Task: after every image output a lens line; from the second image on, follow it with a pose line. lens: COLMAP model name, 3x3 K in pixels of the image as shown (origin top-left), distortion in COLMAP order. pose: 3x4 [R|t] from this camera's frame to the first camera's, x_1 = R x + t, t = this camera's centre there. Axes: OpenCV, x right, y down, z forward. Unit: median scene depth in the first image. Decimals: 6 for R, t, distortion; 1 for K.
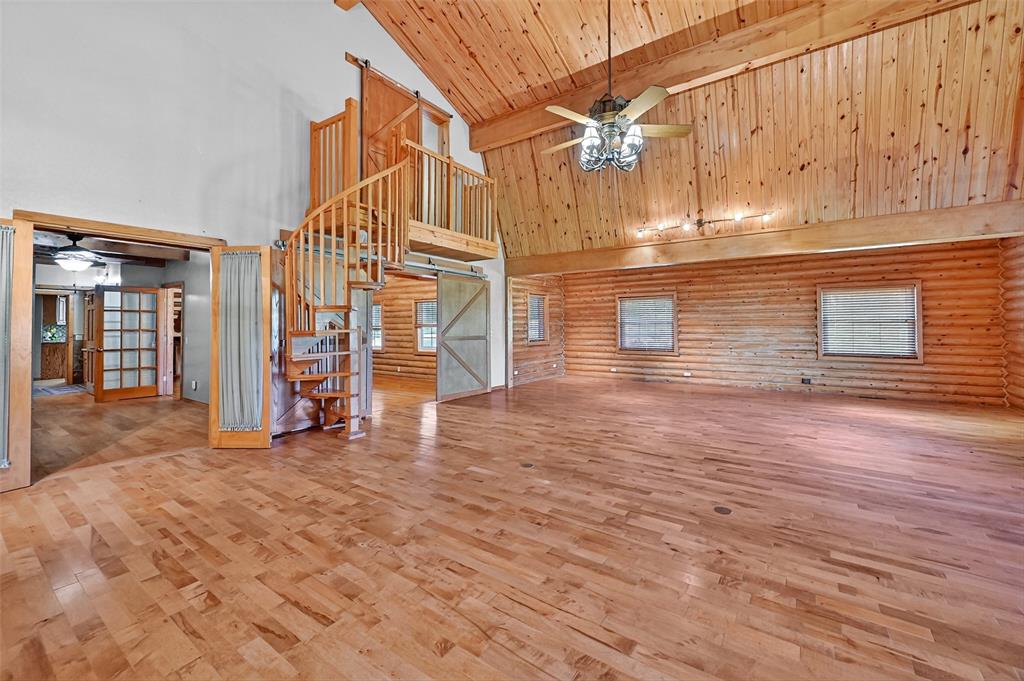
lens RADIAL K [[416.5, 0, 516.5], [0, 416.5, 315.2], [0, 0, 1]] dist [0.000125, 0.000112]
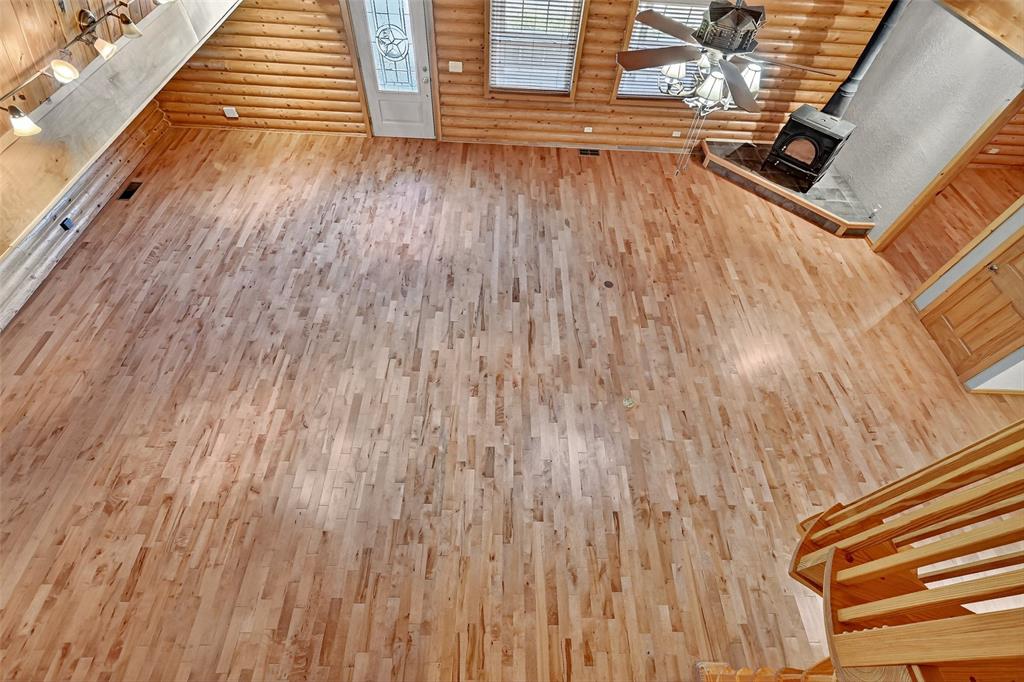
lens RADIAL K [[467.7, 0, 512.0], [0, 467.7, 341.0], [0, 0, 1]] dist [0.002849, 0.000370]
pose [[-0.578634, -0.674509, 0.458498, -0.142812], [-0.076352, 0.604500, 0.792938, -0.393038], [-0.812005, 0.423814, -0.401284, 0.948440]]
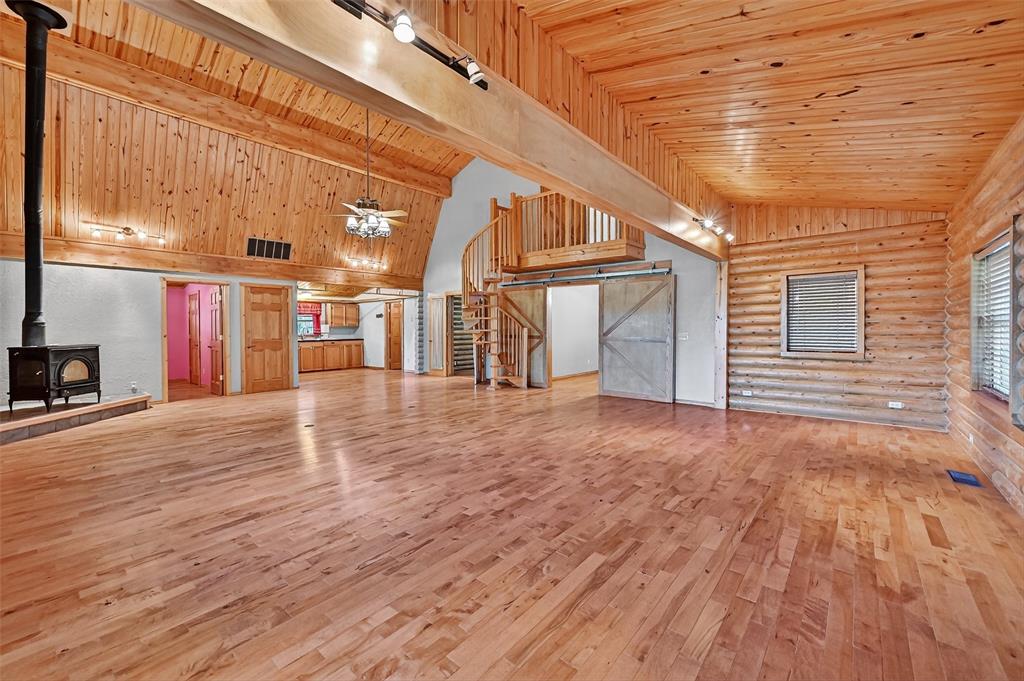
lens RADIAL K [[408.7, 0, 513.7], [0, 408.7, 330.3], [0, 0, 1]] dist [0.000938, 0.000139]
pose [[-0.083299, 0.011121, -0.996463, 0.974845], [0.030565, 0.999496, 0.008600, 0.018179], [0.996056, -0.029741, -0.083597, 0.899508]]
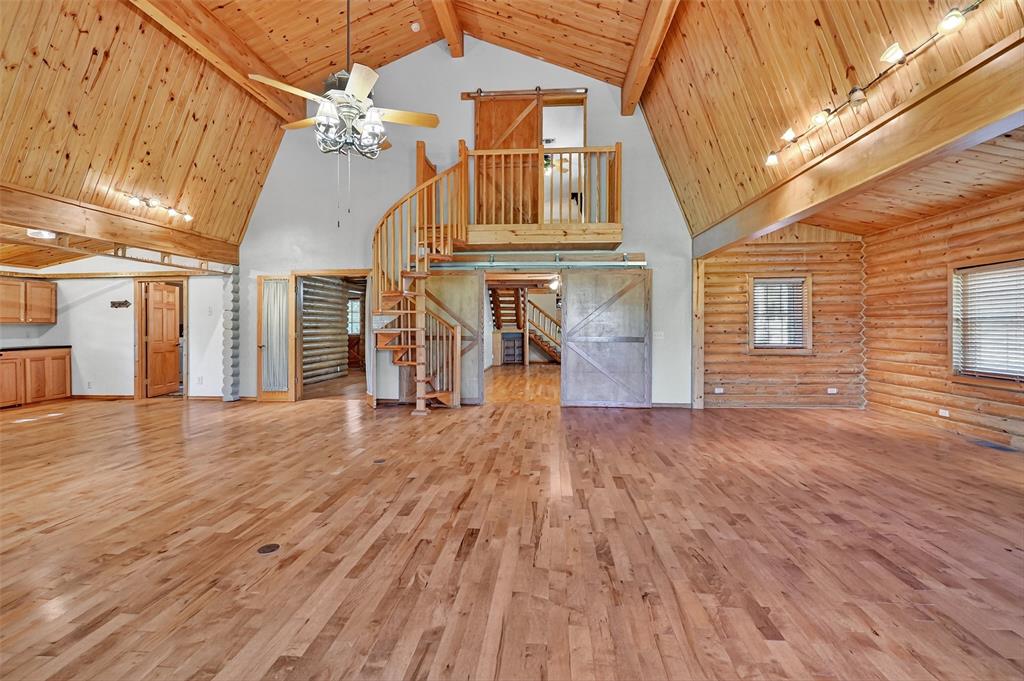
lens RADIAL K [[437.6, 0, 514.3], [0, 437.6, 325.5], [0, 0, 1]] dist [-0.000042, -0.000002]
pose [[0.505394, 0.002415, -0.862885, 0.637404], [0.020974, 0.999666, 0.015082, 0.008783], [0.862634, -0.025721, 0.505175, 0.423556]]
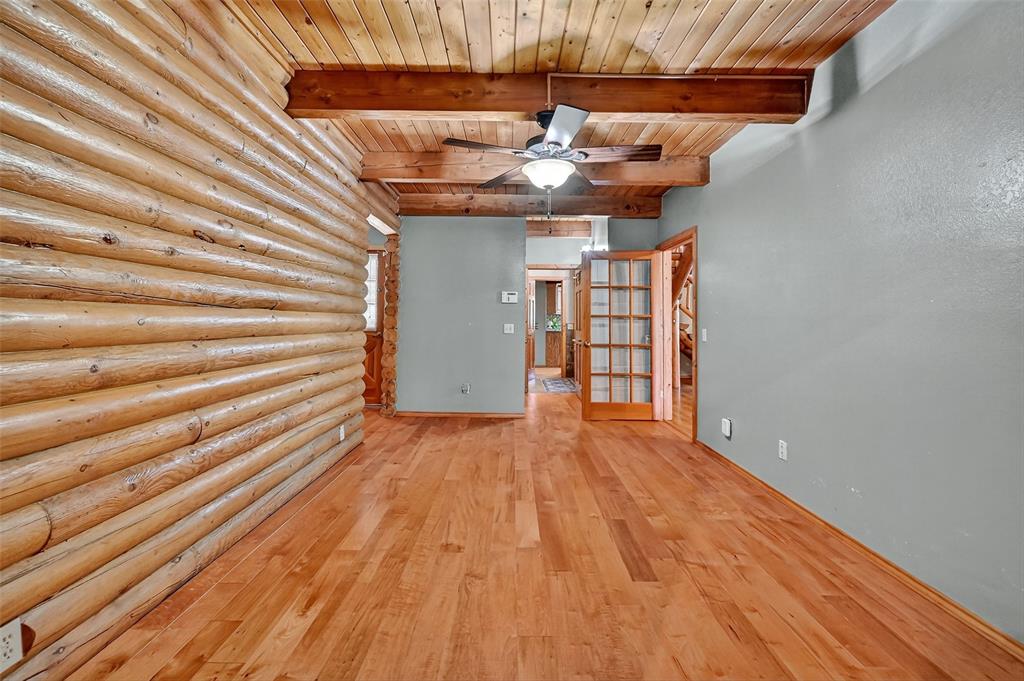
lens RADIAL K [[416.5, 0, 516.5], [0, 416.5, 315.2], [0, 0, 1]] dist [0.000125, 0.000112]
pose [[0.581456, -0.001505, -0.813576, -0.556439], [0.010583, 0.999928, 0.005714, 0.032123], [0.813509, -0.011933, 0.581430, 0.553671]]
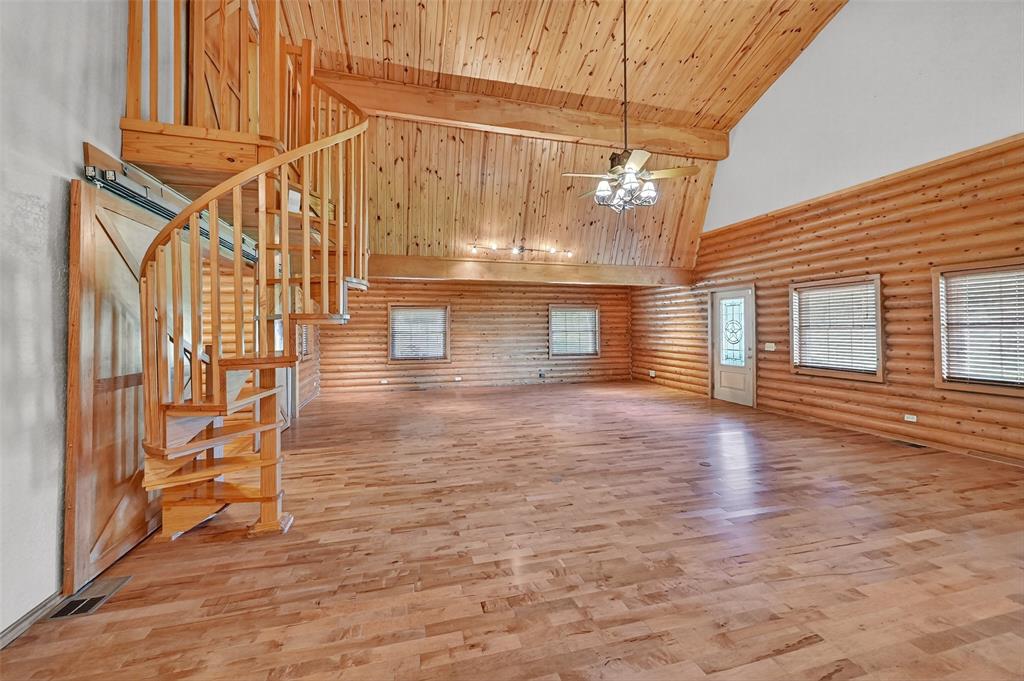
lens RADIAL K [[416.9, 0, 517.5], [0, 416.9, 320.7], [0, 0, 1]] dist [0.000242, 0.000200]
pose [[0.632125, 0.016471, 0.774691, -0.466279], [-0.017573, 0.999822, -0.006919, -0.009148], [-0.774667, -0.009240, 0.632302, 0.247740]]
